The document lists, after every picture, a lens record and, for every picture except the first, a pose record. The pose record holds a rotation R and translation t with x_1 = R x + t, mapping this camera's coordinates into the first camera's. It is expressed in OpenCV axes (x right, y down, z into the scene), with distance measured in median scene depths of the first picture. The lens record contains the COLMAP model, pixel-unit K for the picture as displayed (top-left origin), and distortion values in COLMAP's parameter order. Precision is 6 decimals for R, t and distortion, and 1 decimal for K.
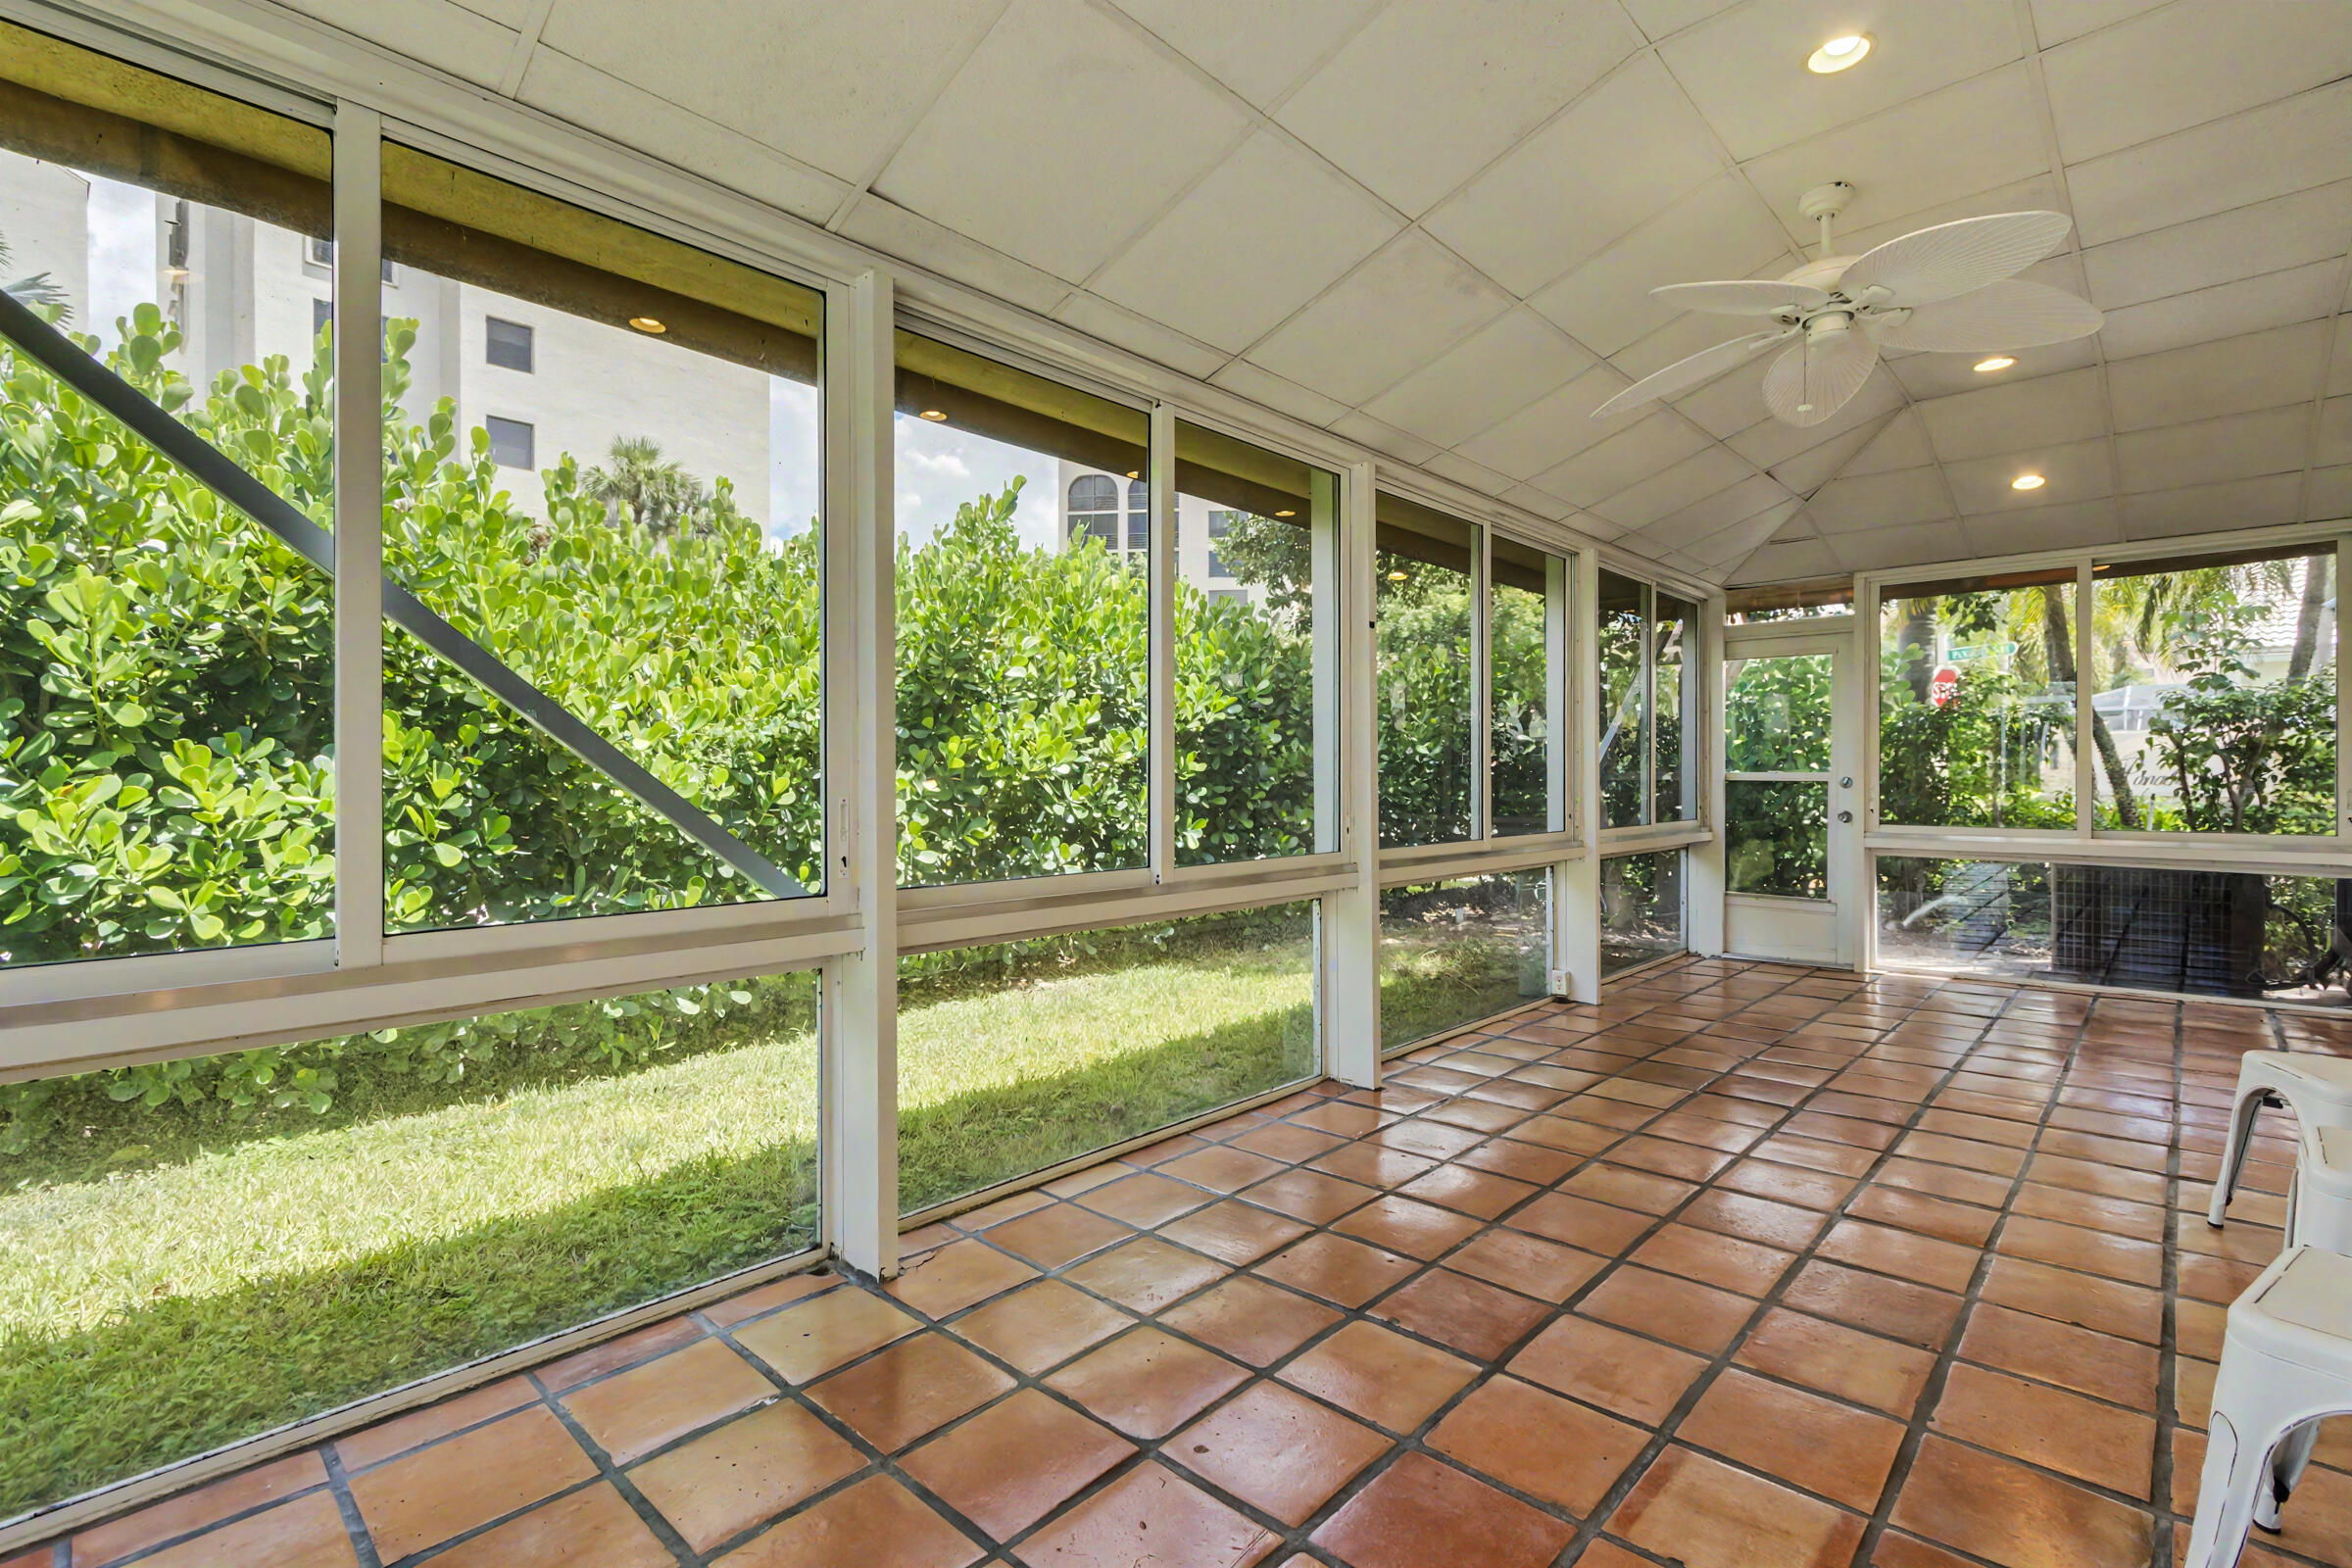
lens RADIAL K [[1085.6, 0, 1198.0], [0, 1085.6, 775.0], [0, 0, 1]] dist [0.006175, -0.001430]
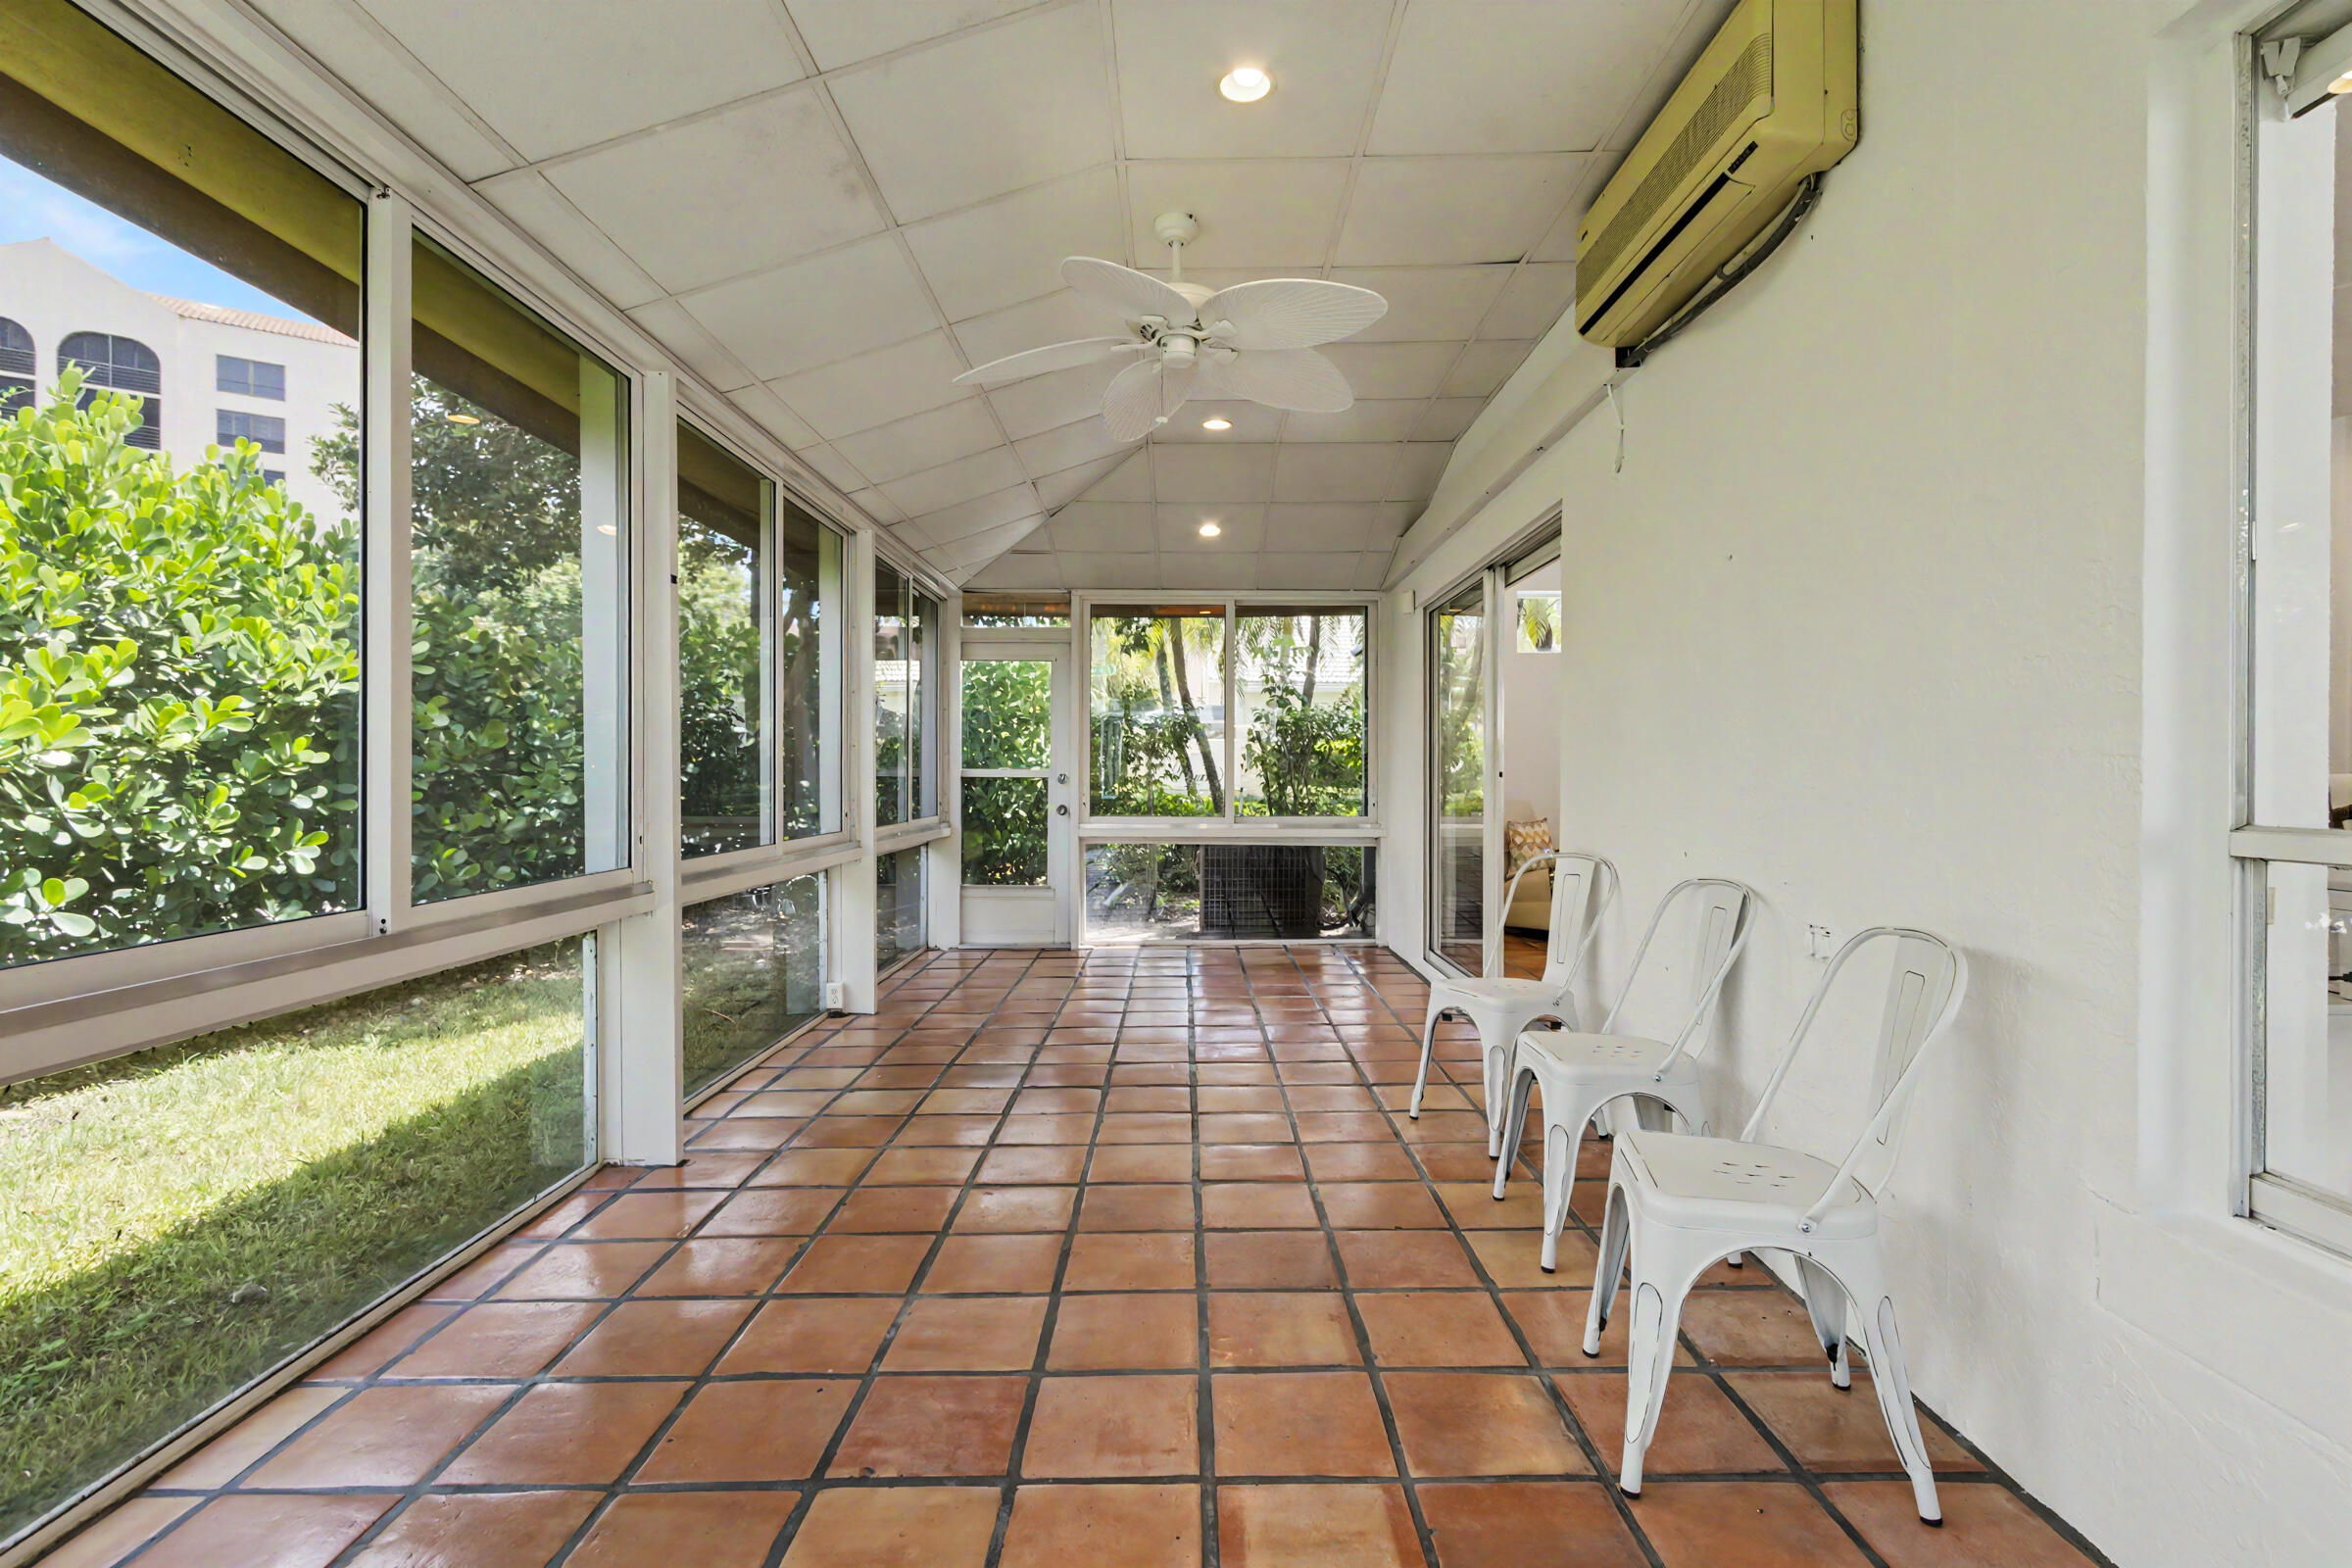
lens RADIAL K [[1085.6, 0, 1158.4], [0, 1085.6, 778.5], [0, 0, 1]] dist [0.006175, -0.001430]
pose [[0.735433, -0.000766, 0.677597, -0.083496], [-0.003051, 0.999985, 0.004441, 0.001584], [-0.677591, -0.005333, 0.735420, 0.126477]]
